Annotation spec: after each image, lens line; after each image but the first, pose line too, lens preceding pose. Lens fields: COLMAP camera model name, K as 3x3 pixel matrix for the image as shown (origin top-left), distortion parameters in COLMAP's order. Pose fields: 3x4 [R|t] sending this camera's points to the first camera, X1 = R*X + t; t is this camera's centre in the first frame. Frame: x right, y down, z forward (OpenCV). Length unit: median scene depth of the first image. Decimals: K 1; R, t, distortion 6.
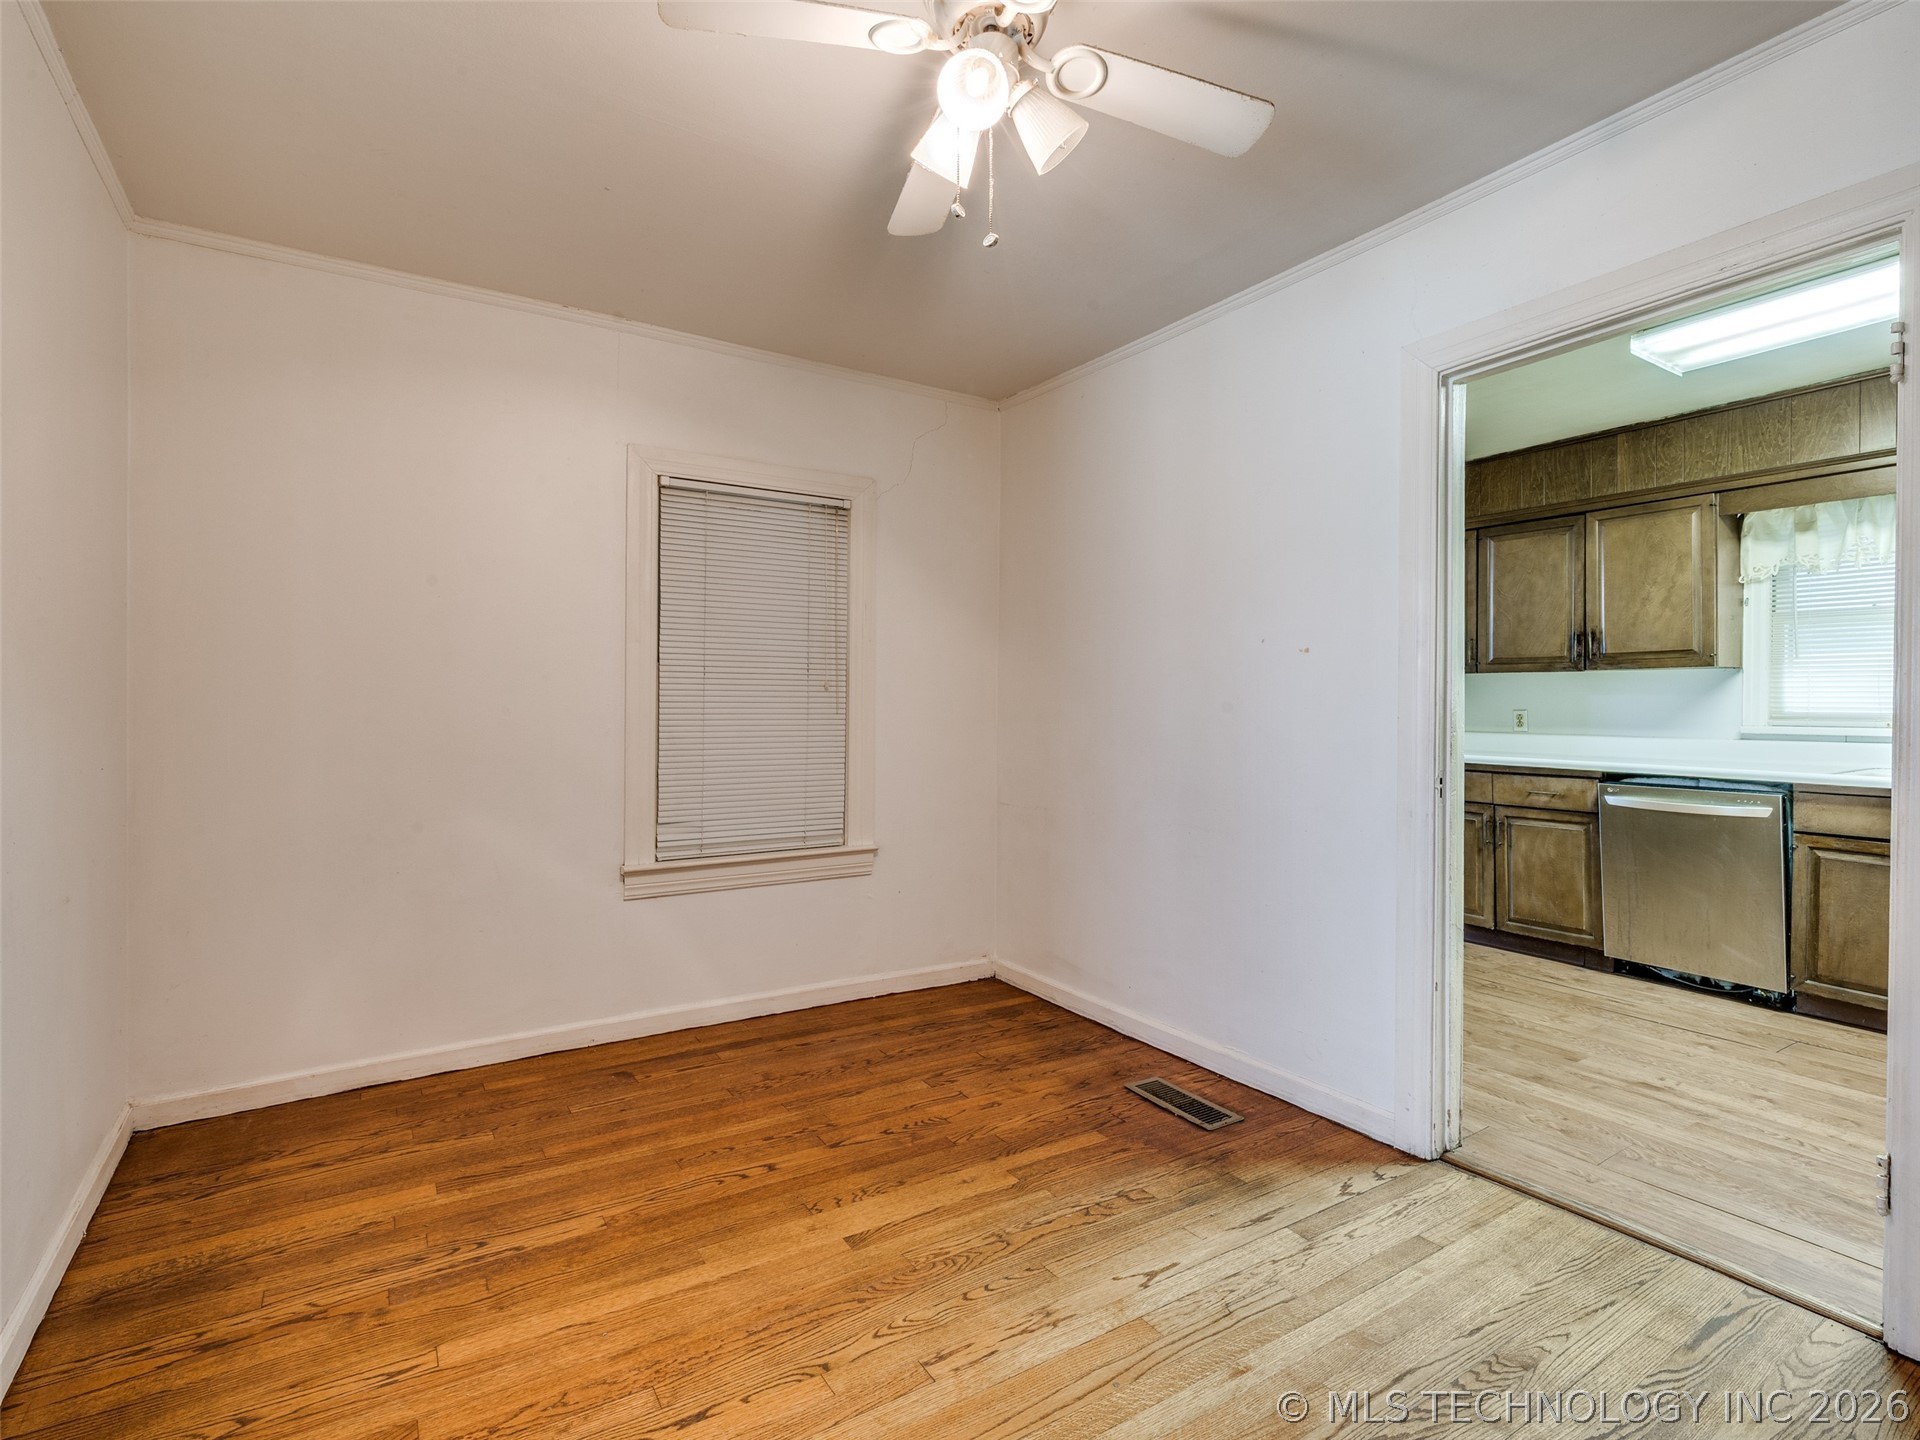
lens RADIAL K [[914.8, 0, 914.4], [0, 914.8, 698.5], [0, 0, 1]] dist [-0.002548, 0.000147]
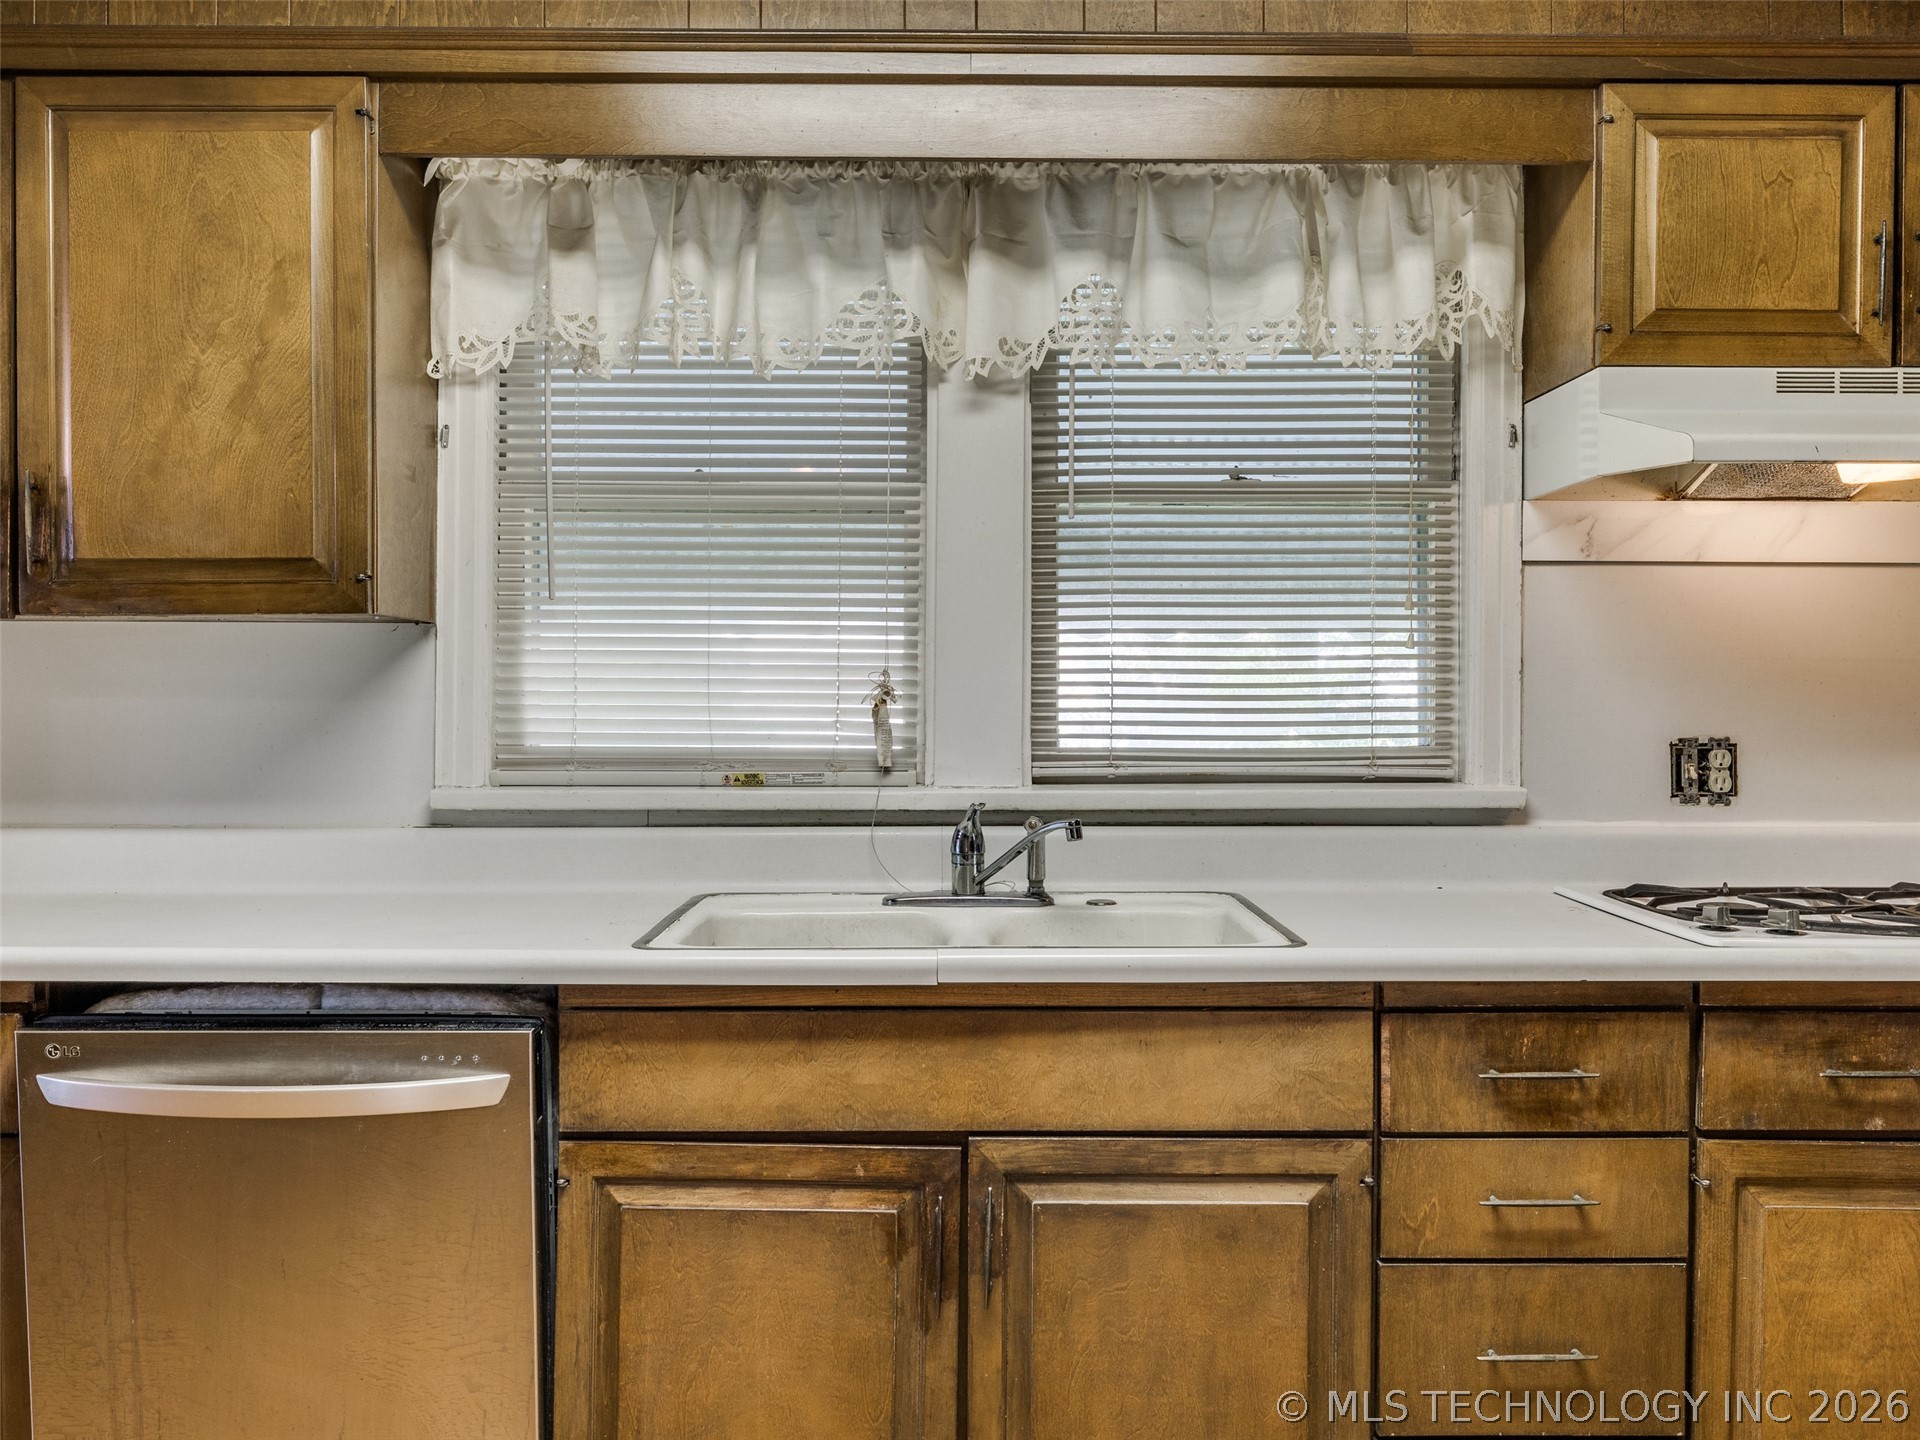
lens RADIAL K [[1633.1, 0, 961.4], [0, 1633.1, 715.9], [0, 0, 1]] dist [-0.004451, 0.012487]
pose [[0.502234, -0.009251, 0.864682, 0.471966], [-0.003226, 0.999916, 0.012572, -0.006696], [-0.864726, -0.009104, 0.502162, 0.516645]]
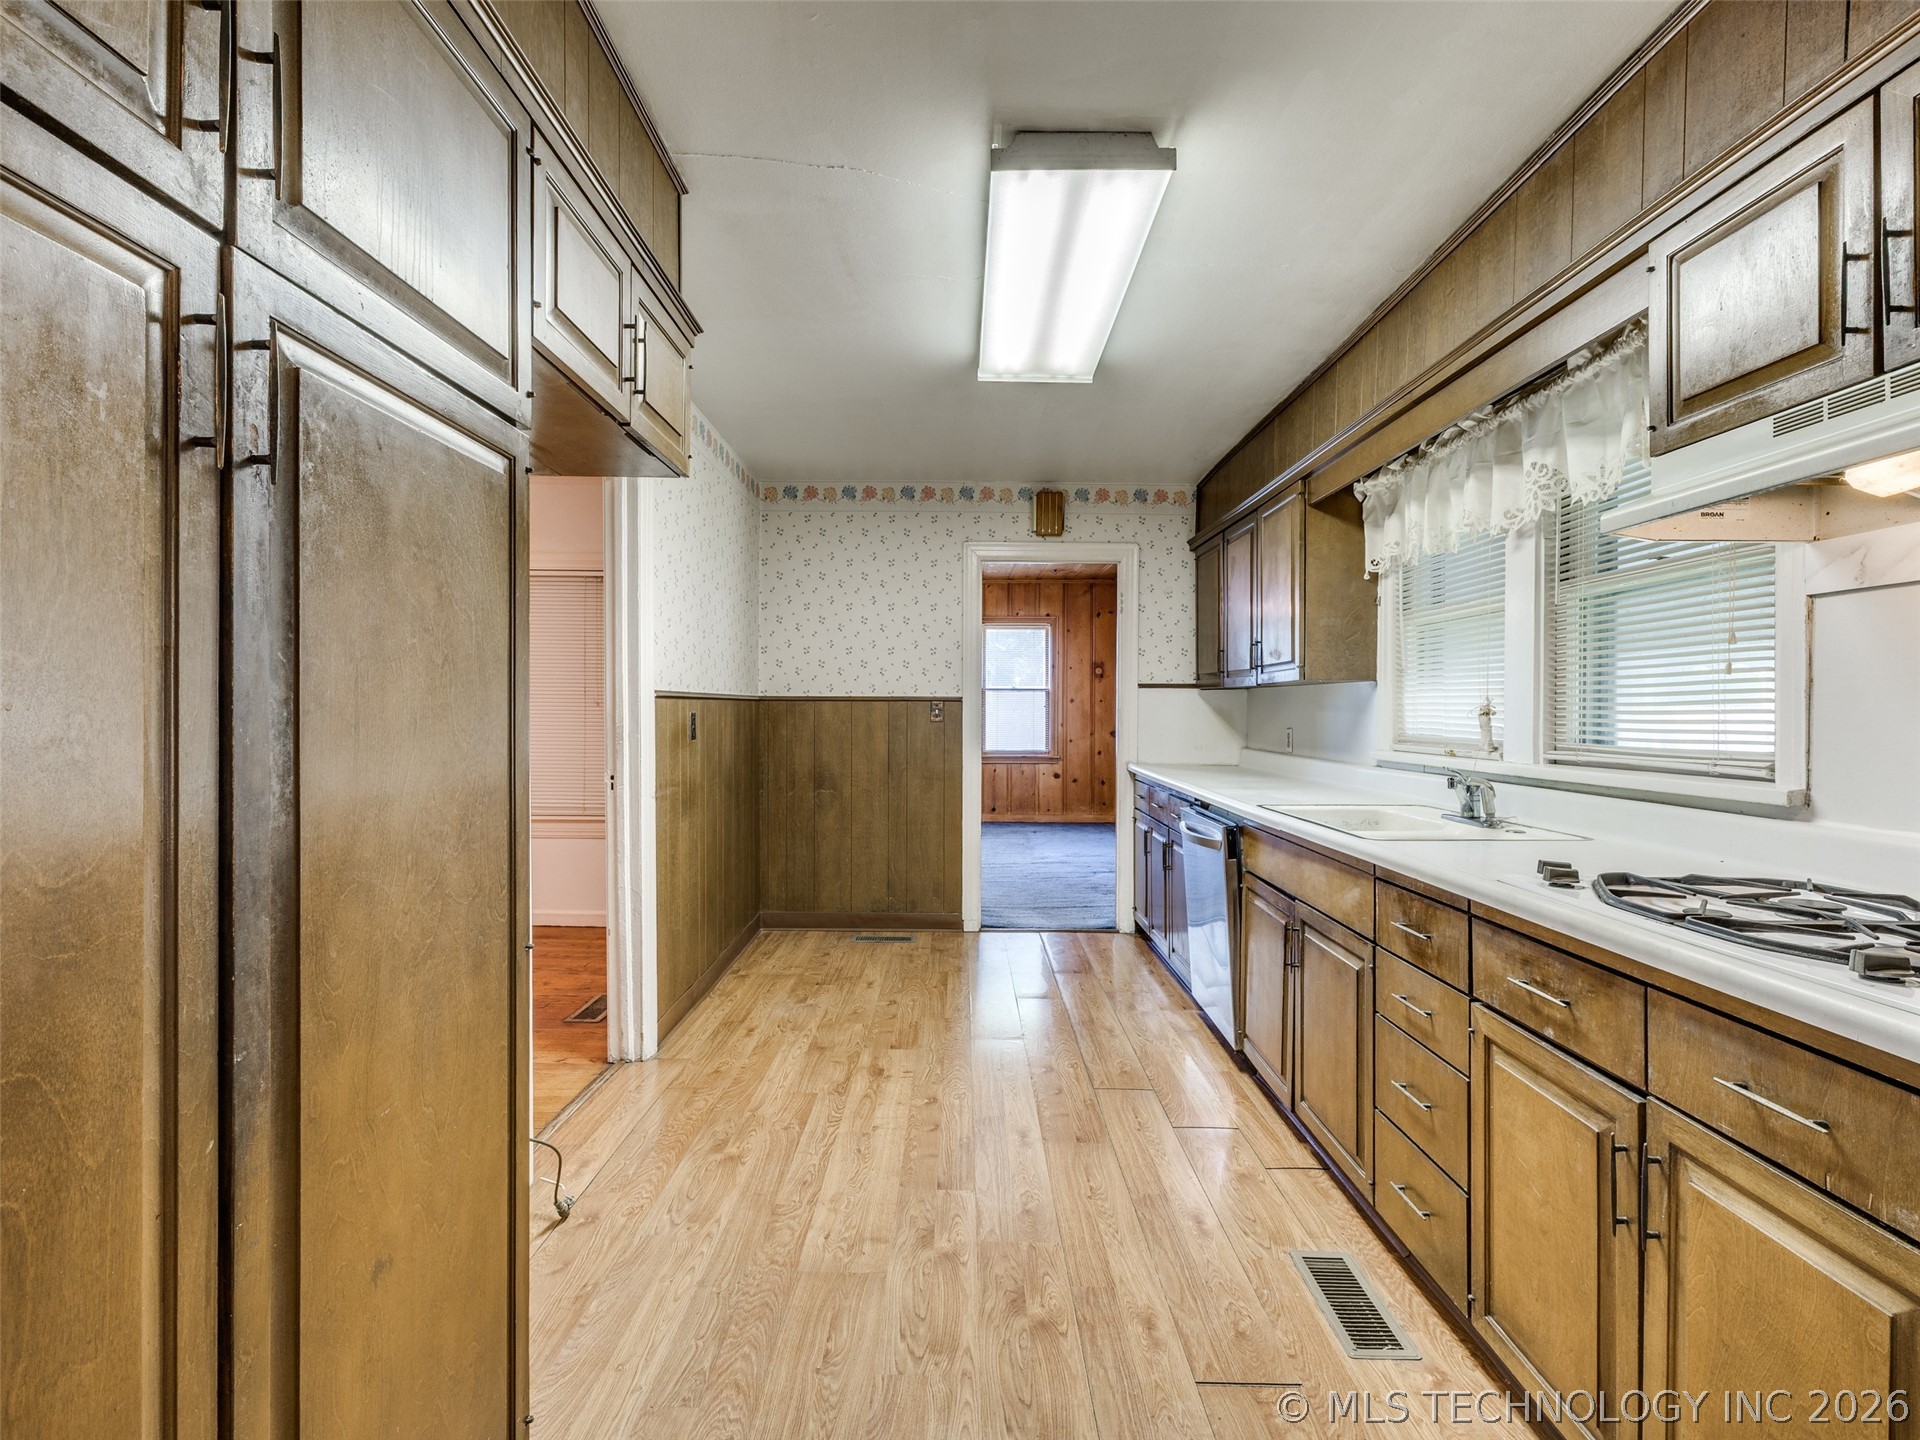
lens RADIAL K [[914.8, 0, 932.0], [0, 914.8, 723.0], [0, 0, 1]] dist [-0.002548, 0.000147]
pose [[0.845404, 0.015317, -0.533908, 1.020259], [-0.007620, 0.999833, 0.016619, -0.005910], [0.534073, -0.009981, 0.845379, 0.085613]]
